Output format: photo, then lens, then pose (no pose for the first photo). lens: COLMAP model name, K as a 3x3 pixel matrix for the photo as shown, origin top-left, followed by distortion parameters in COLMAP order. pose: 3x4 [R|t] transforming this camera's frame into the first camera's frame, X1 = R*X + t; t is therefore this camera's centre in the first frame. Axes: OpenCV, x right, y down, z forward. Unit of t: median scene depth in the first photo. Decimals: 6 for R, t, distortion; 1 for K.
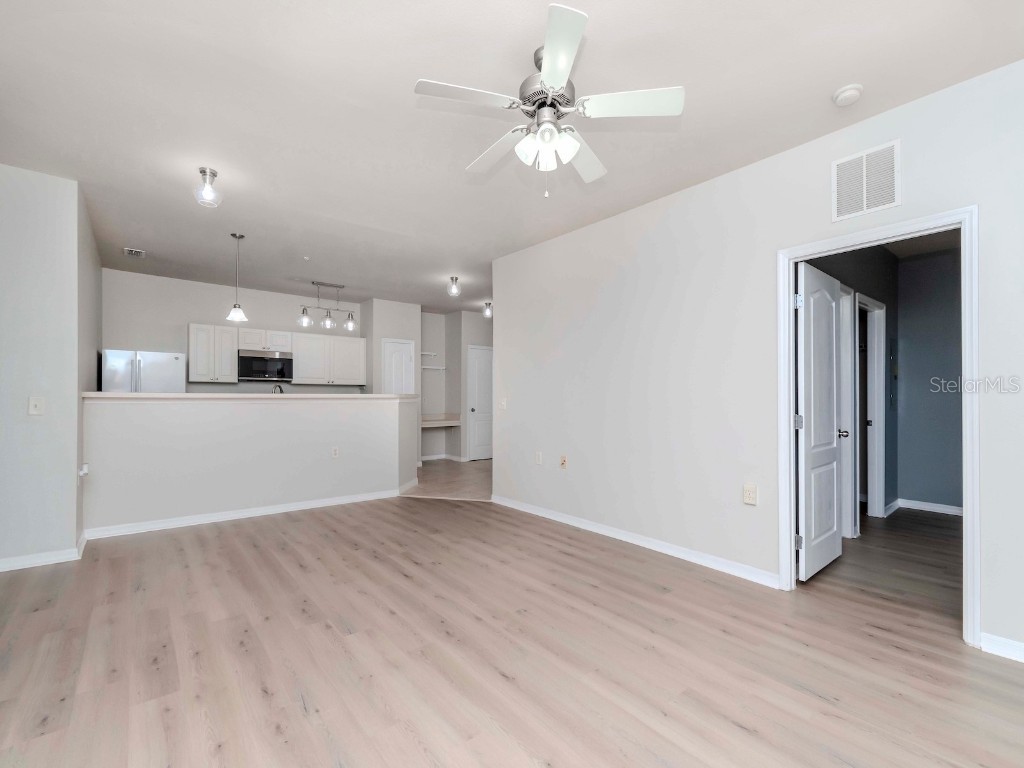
lens RADIAL K [[463.8, 0, 512.0], [0, 463.8, 384.0], [0, 0, 1]] dist [0.025679, -0.000141]
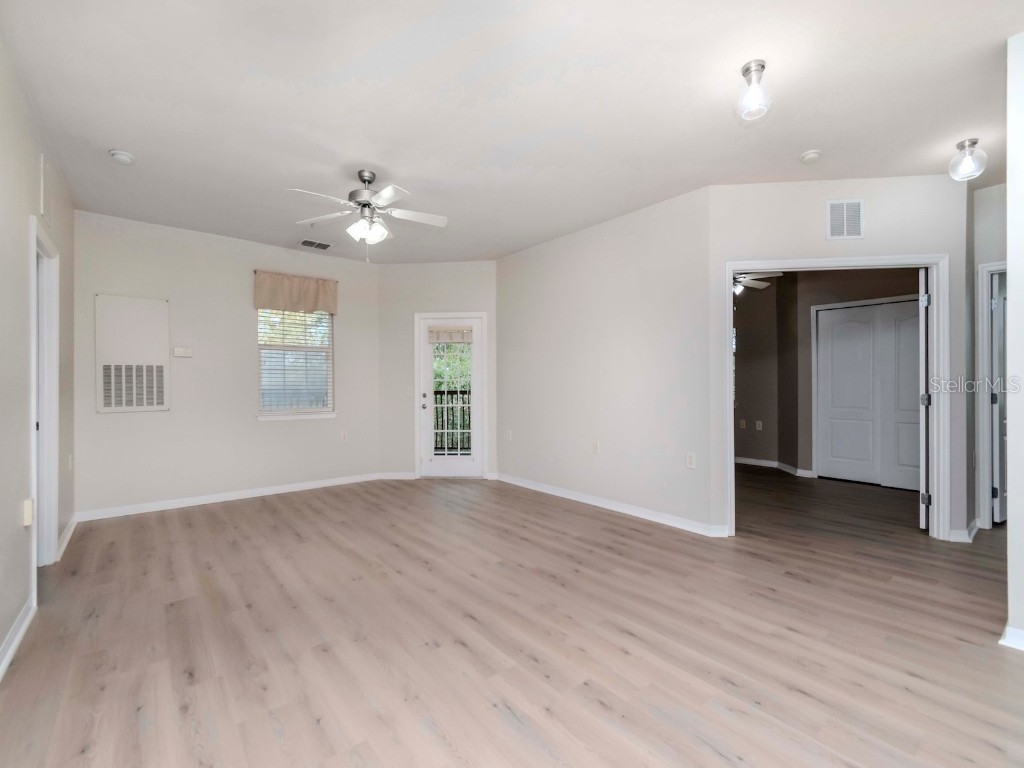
lens RADIAL K [[463.8, 0, 512.0], [0, 463.8, 384.0], [0, 0, 1]] dist [0.025679, -0.000141]
pose [[-0.999912, 0.002268, 0.013048, -0.332796], [0.001879, 0.999556, -0.029729, 0.055101], [-0.013109, -0.029702, -0.999473, 1.955761]]
